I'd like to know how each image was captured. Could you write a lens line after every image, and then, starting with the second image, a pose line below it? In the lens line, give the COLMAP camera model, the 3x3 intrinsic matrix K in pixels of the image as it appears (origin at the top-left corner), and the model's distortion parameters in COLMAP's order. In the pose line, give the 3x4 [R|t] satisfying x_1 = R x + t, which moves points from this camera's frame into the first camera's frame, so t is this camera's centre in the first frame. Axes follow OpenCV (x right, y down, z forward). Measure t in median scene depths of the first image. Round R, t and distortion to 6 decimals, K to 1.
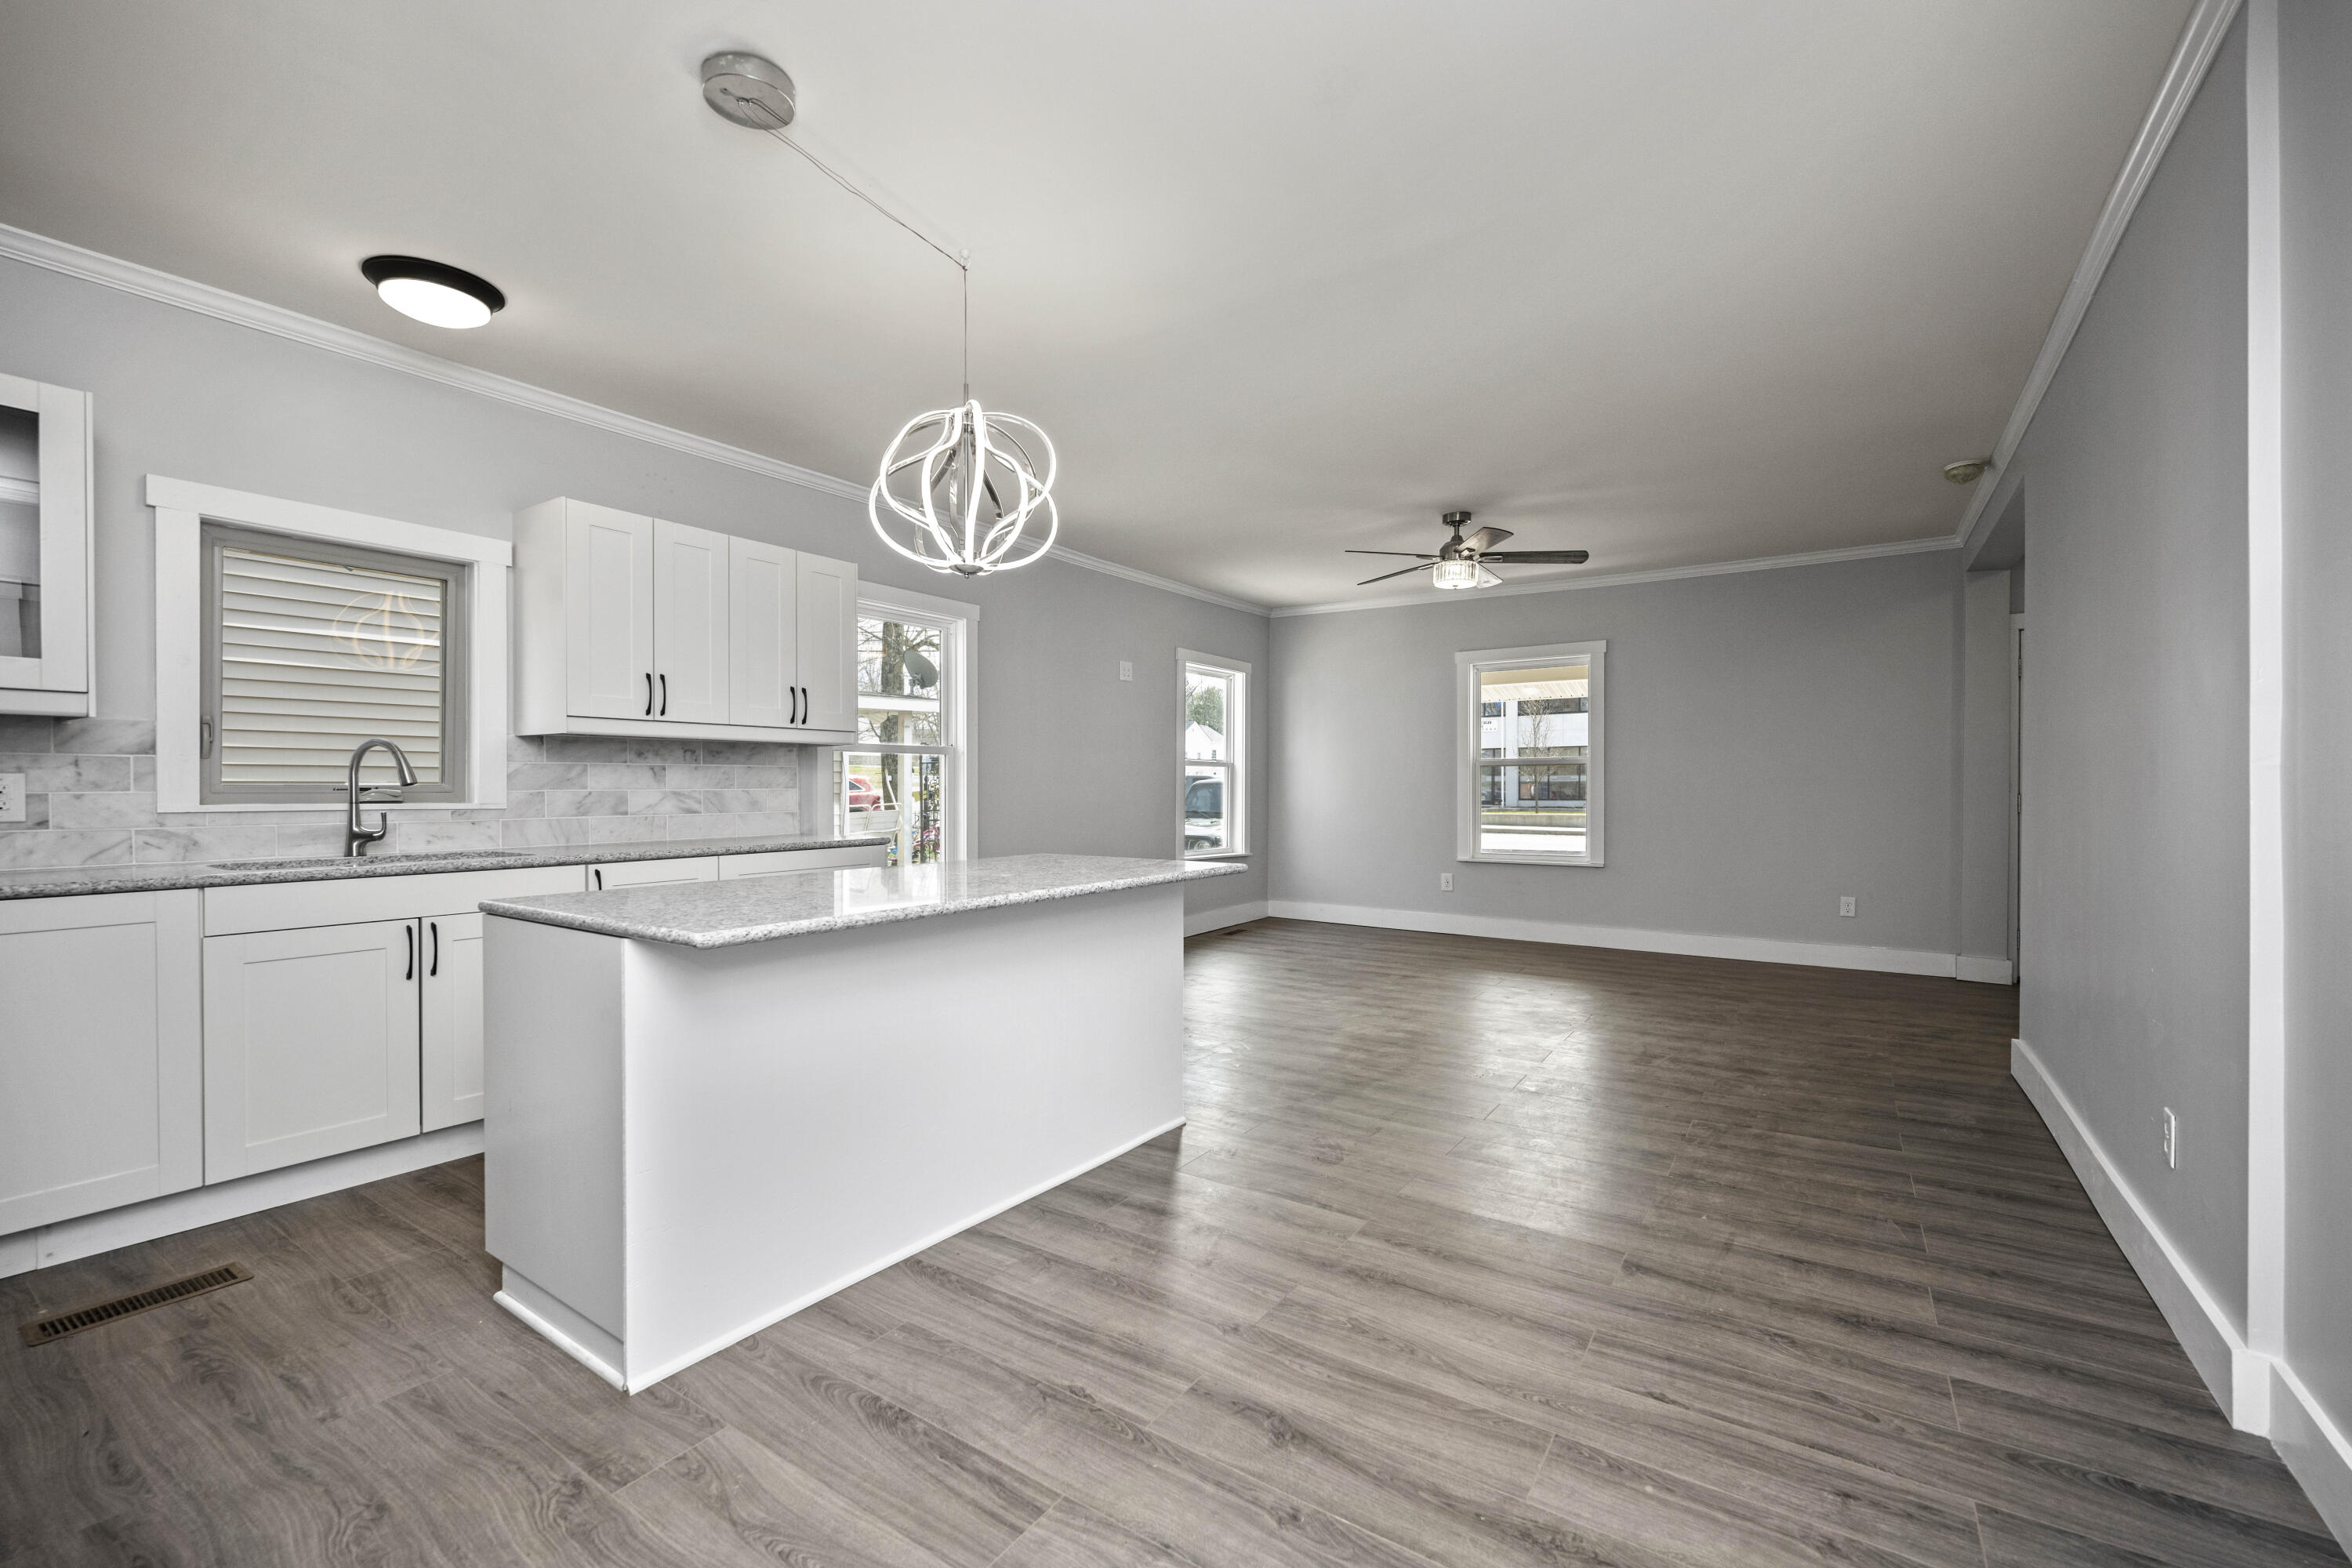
lens RADIAL K [[972.3, 0, 1180.5], [0, 972.3, 789.0], [0, 0, 1]] dist [-0.000355, -0.000016]
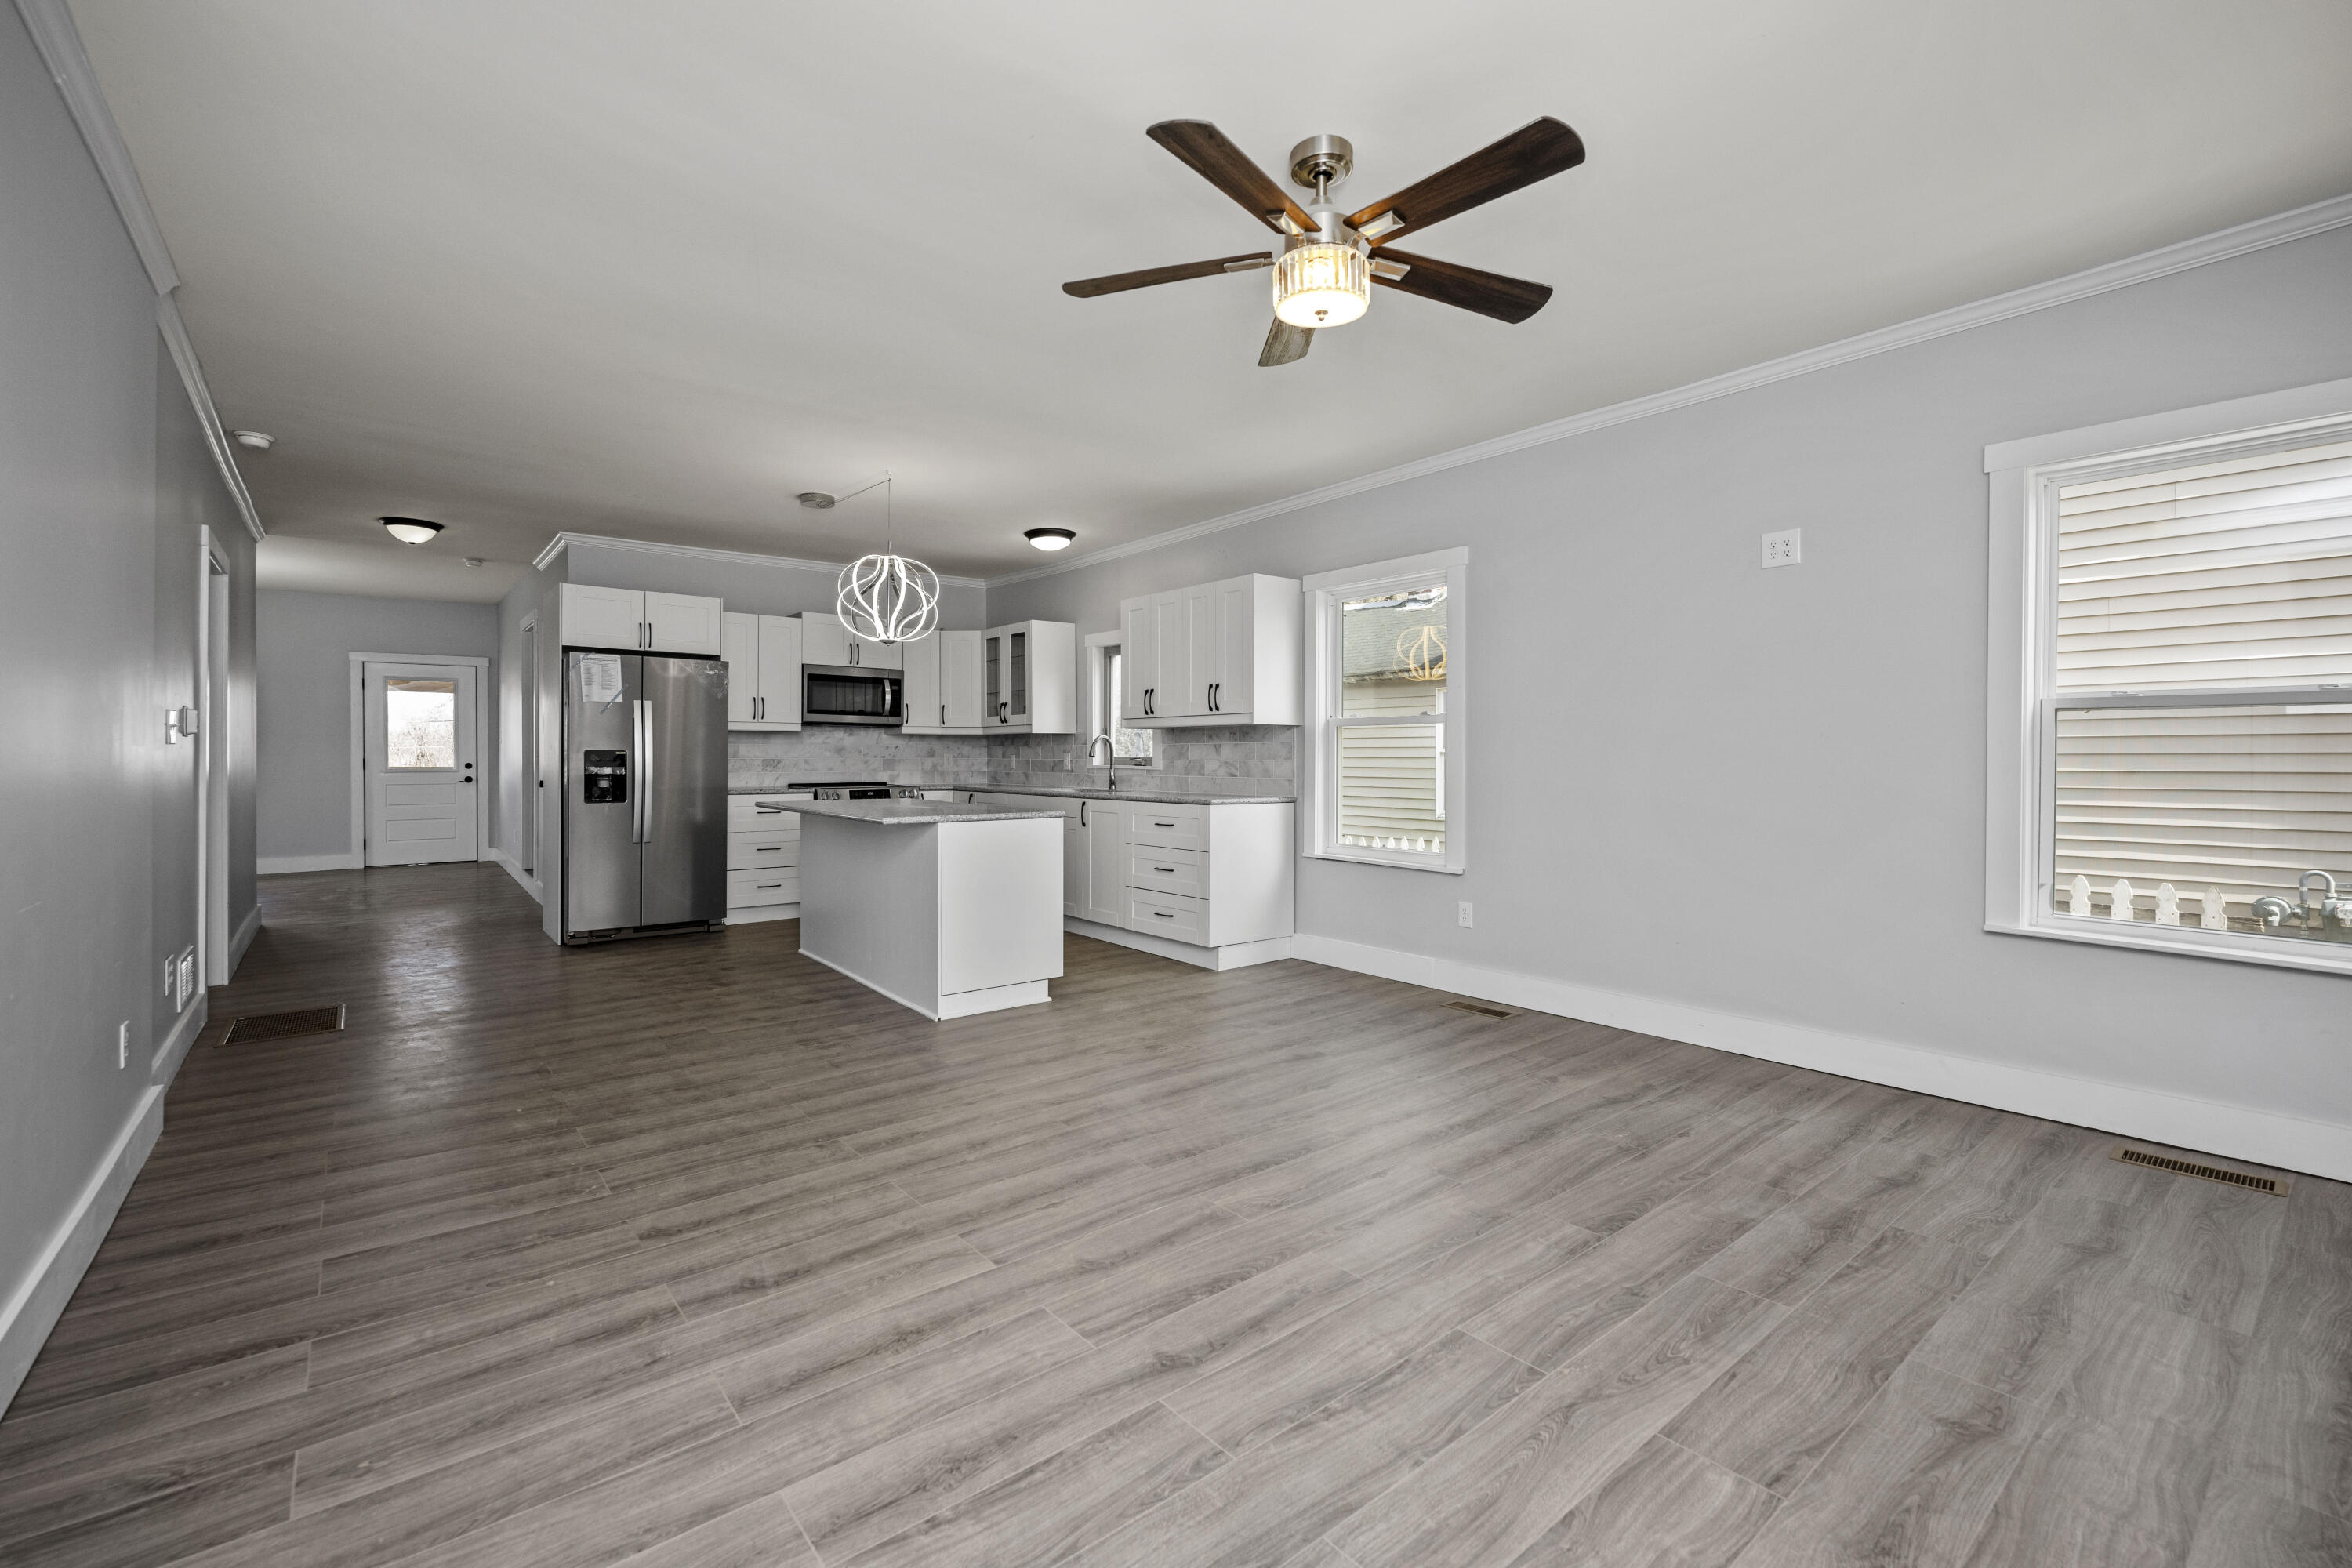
lens RADIAL K [[1007.0, 0, 1176.0], [0, 1007.0, 761.5], [0, 0, 1]] dist [-0.000518, -0.000022]
pose [[-0.298325, 0.004346, -0.954454, 0.584385], [-0.004075, 0.999975, 0.005827, -0.003505], [0.954456, 0.005627, -0.298300, 0.843511]]
